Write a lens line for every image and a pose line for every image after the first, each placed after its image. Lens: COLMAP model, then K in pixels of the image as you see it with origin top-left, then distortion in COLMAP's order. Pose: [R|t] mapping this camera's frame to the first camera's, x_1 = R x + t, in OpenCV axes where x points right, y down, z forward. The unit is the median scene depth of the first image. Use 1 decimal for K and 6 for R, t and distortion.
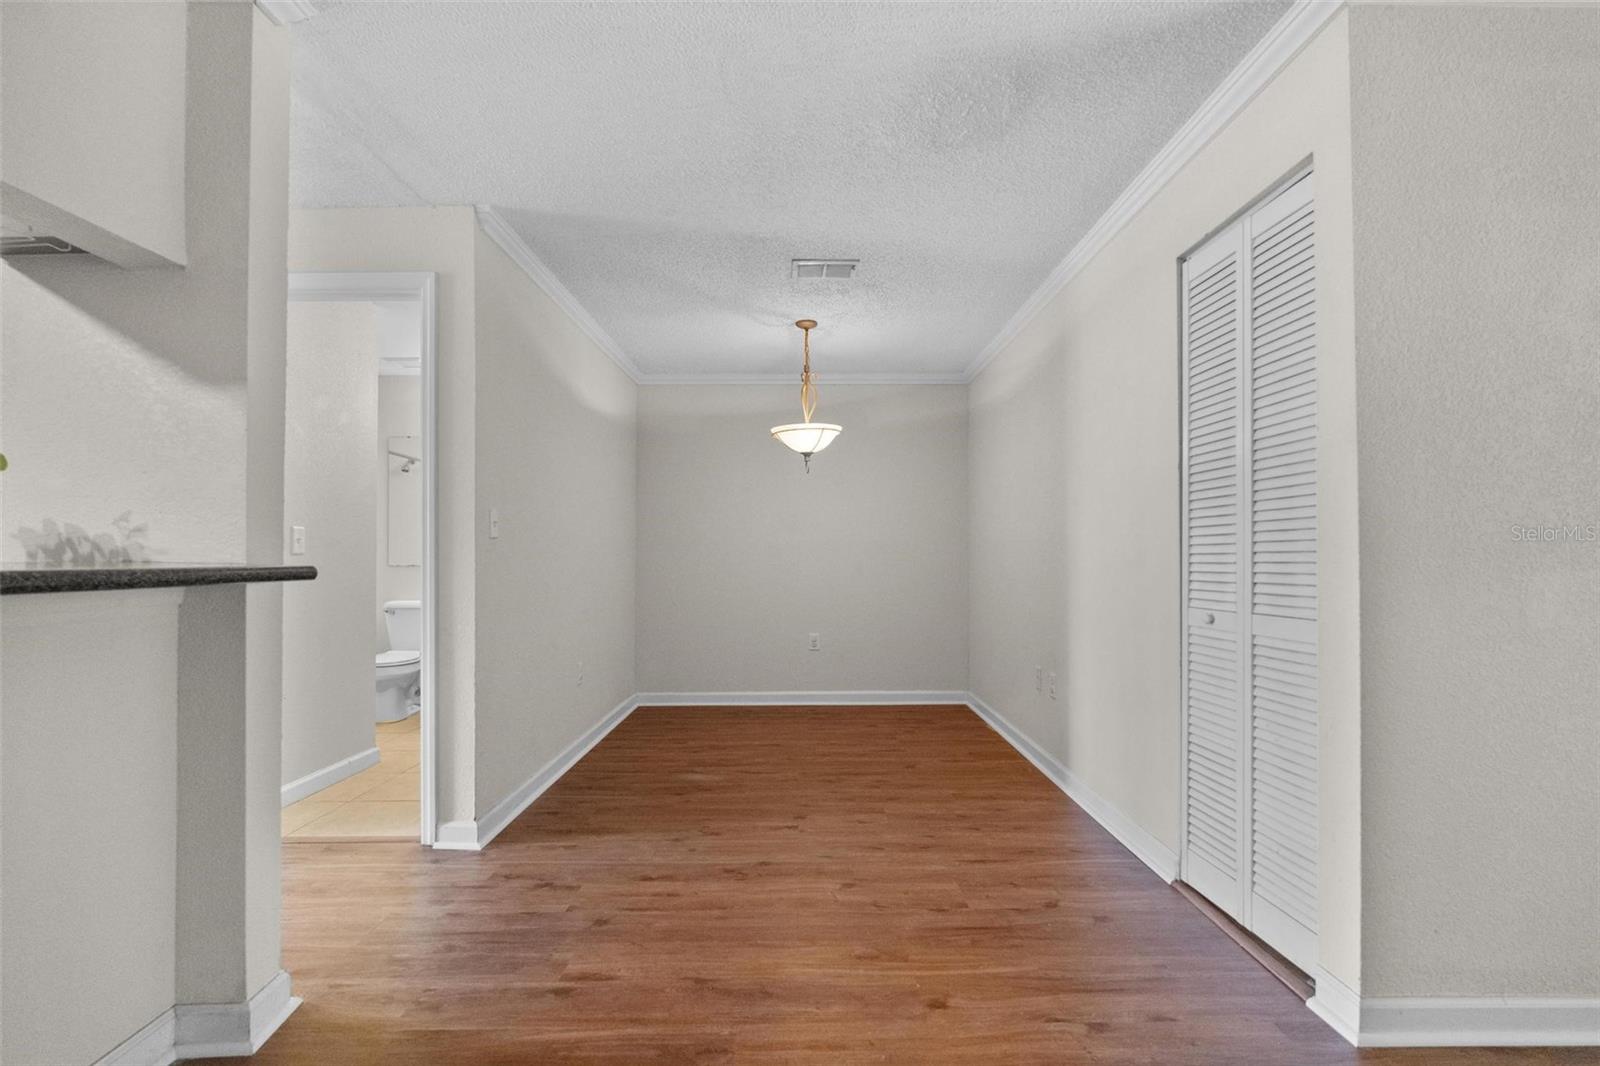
lens RADIAL K [[733.5, 0, 794.8], [0, 733.5, 534.2], [0, 0, 1]] dist [0.003661, -0.001453]
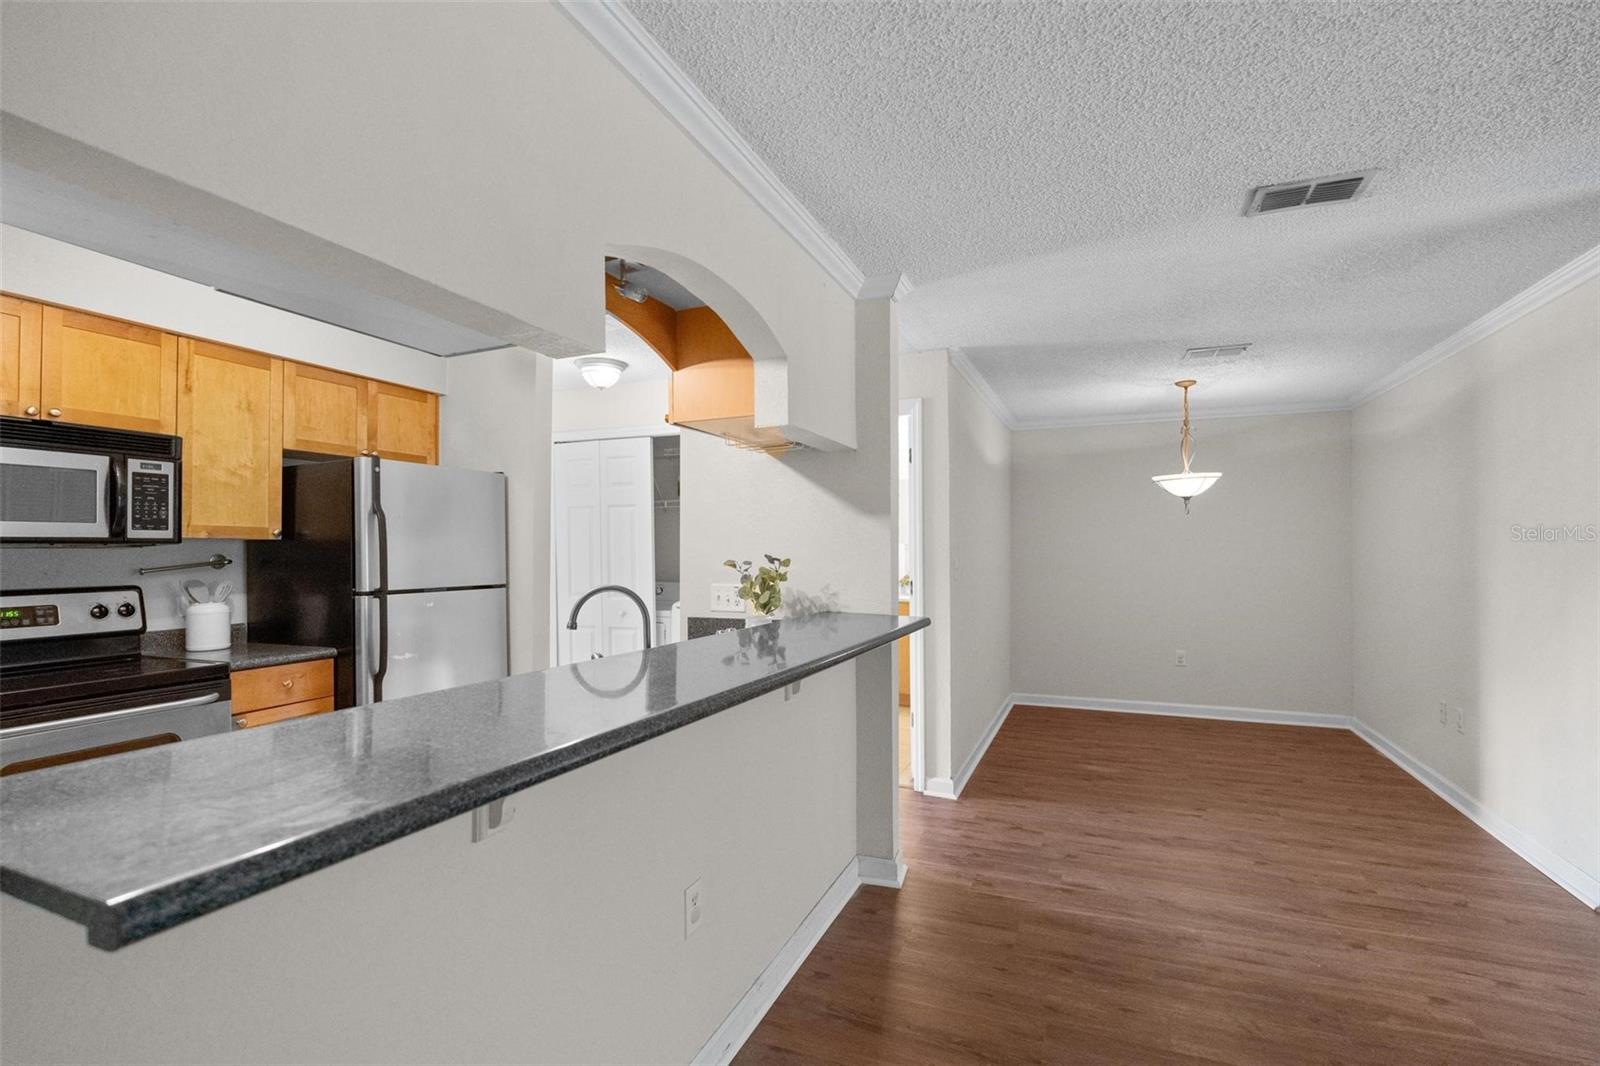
lens RADIAL K [[733.5, 0, 802.3], [0, 733.5, 536.6], [0, 0, 1]] dist [0.003661, -0.001453]
pose [[0.926206, -0.003233, -0.377004, -0.156531], [0.008394, 0.999892, 0.012047, -0.099307], [0.376924, -0.014323, 0.926133, -0.415736]]
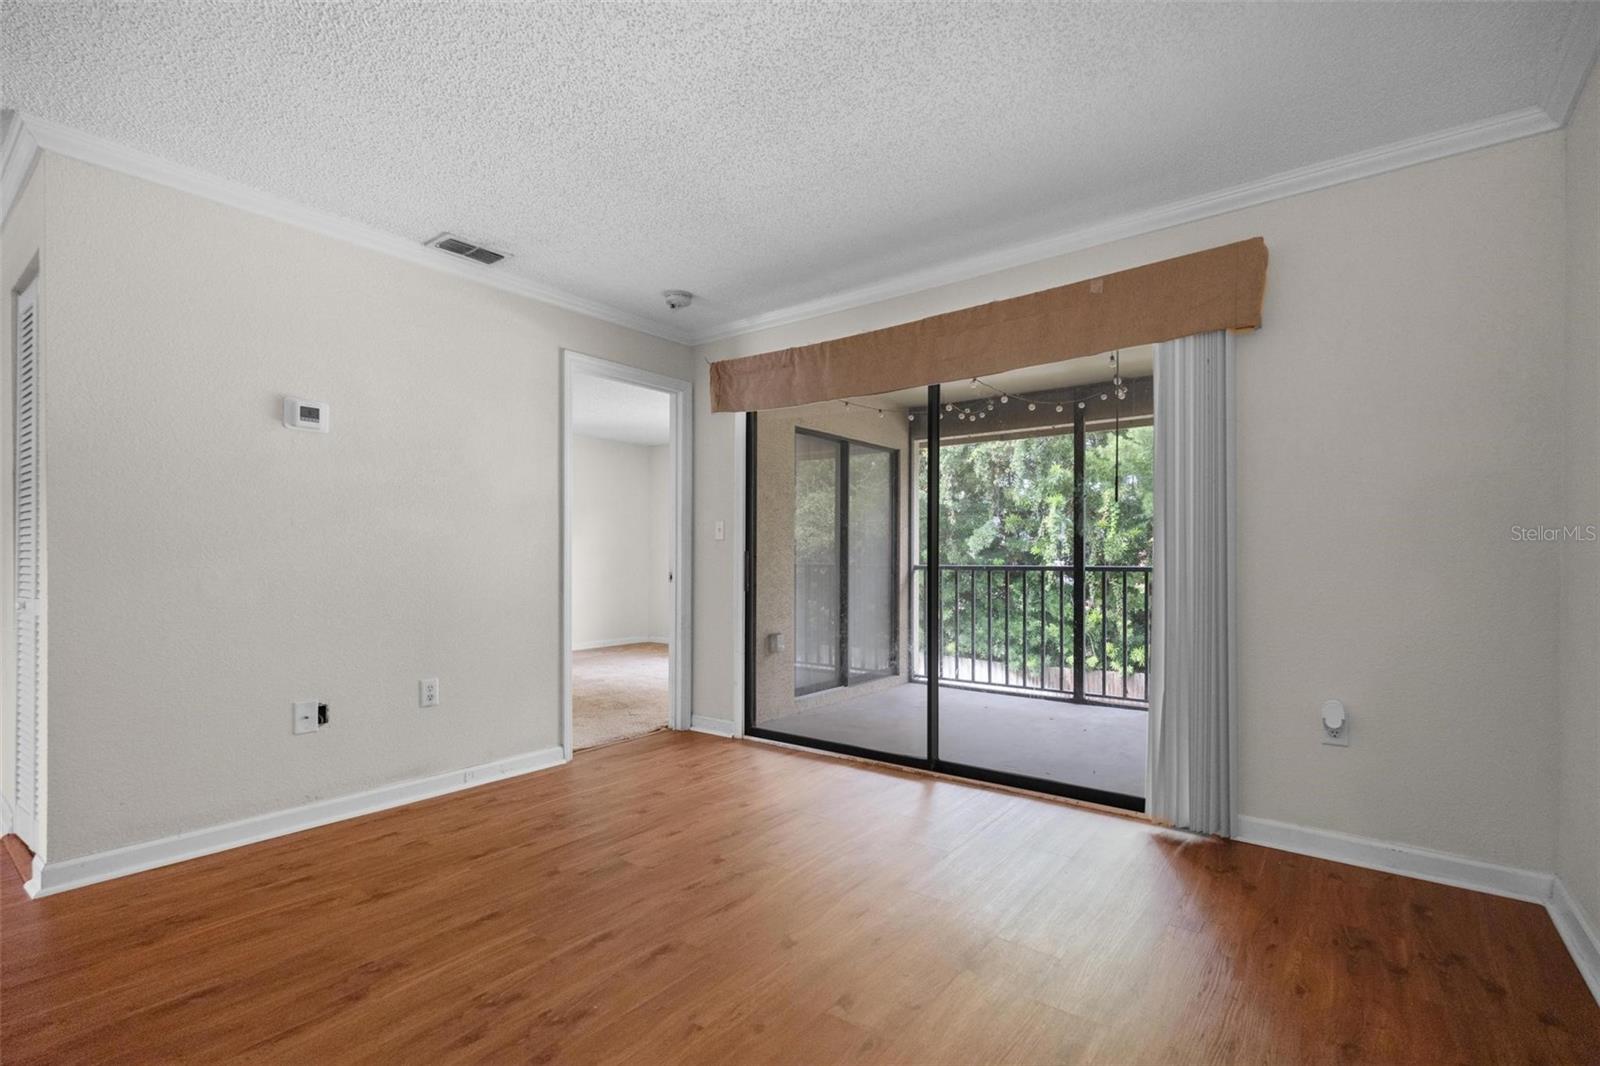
lens RADIAL K [[733.5, 0, 809.2], [0, 733.5, 543.2], [0, 0, 1]] dist [0.003661, -0.001453]
pose [[0.602033, 0.015829, 0.798314, -0.983460], [-0.023326, 0.999725, -0.002232, 0.004206], [-0.798131, -0.017278, 0.602237, -0.530497]]
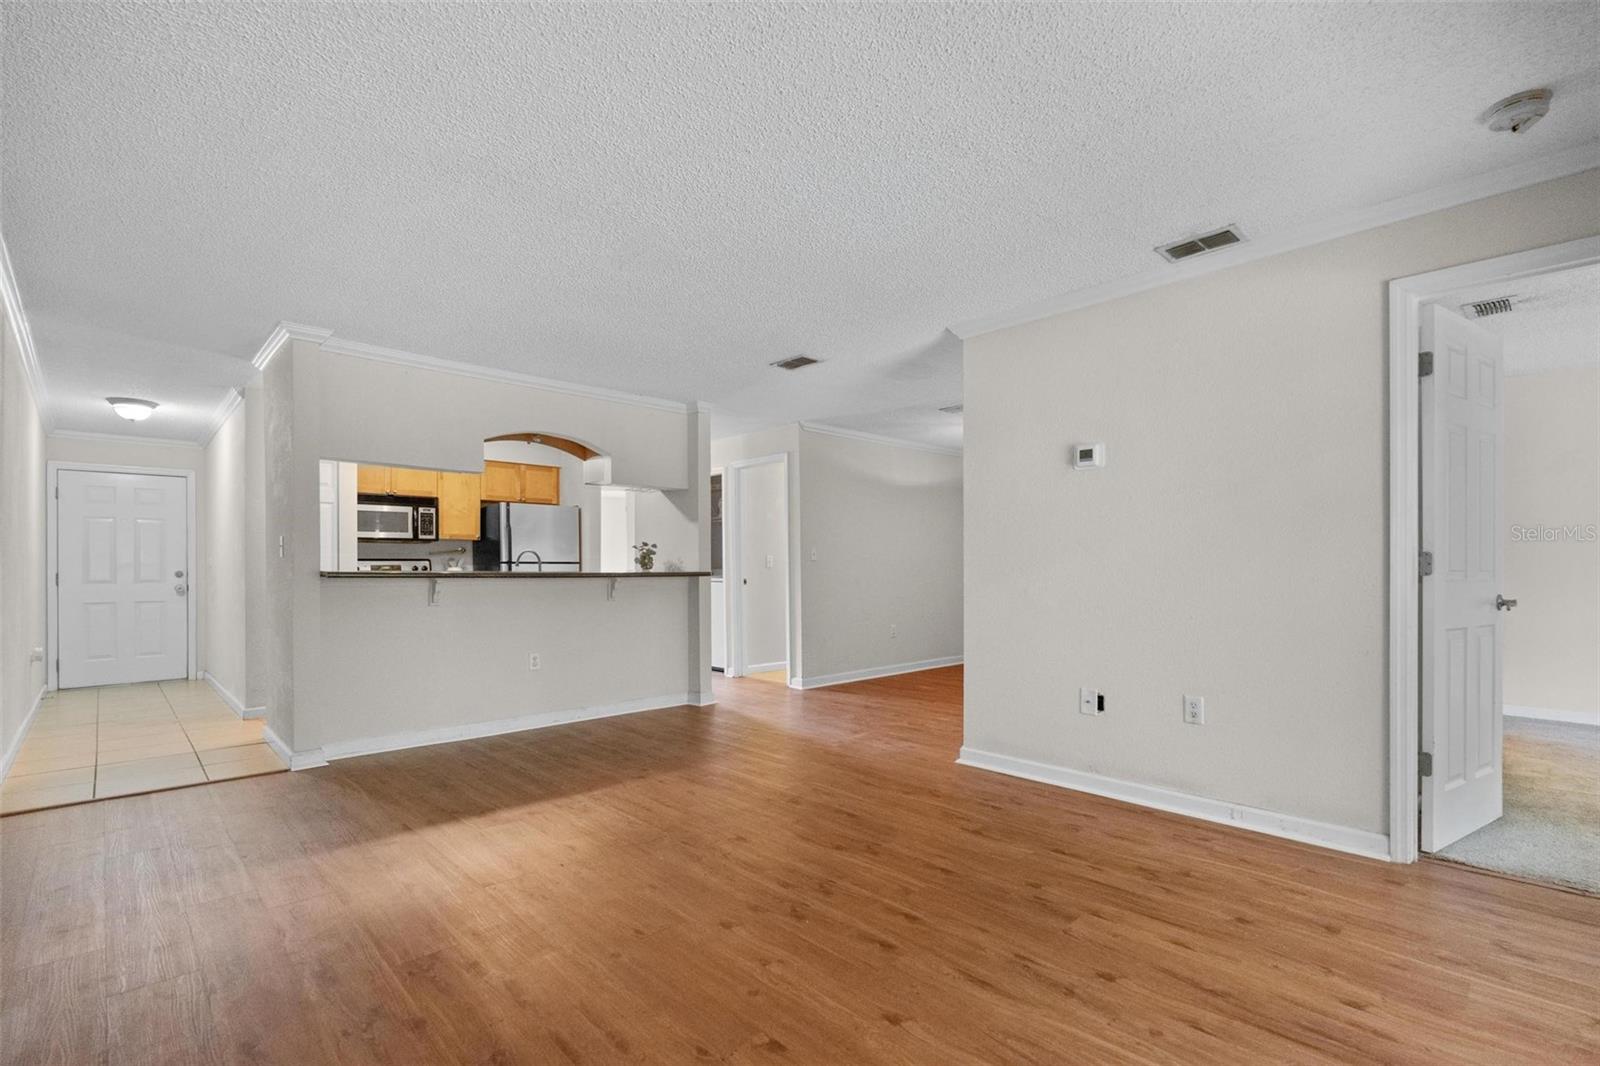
lens RADIAL K [[733.5, 0, 811.6], [0, 733.5, 550.7], [0, 0, 1]] dist [0.003661, -0.001453]
pose [[0.700989, -0.015507, -0.713004, 1.263129], [0.022838, 0.999739, 0.000709, -0.027878], [0.712806, -0.016780, 0.701160, -0.634742]]
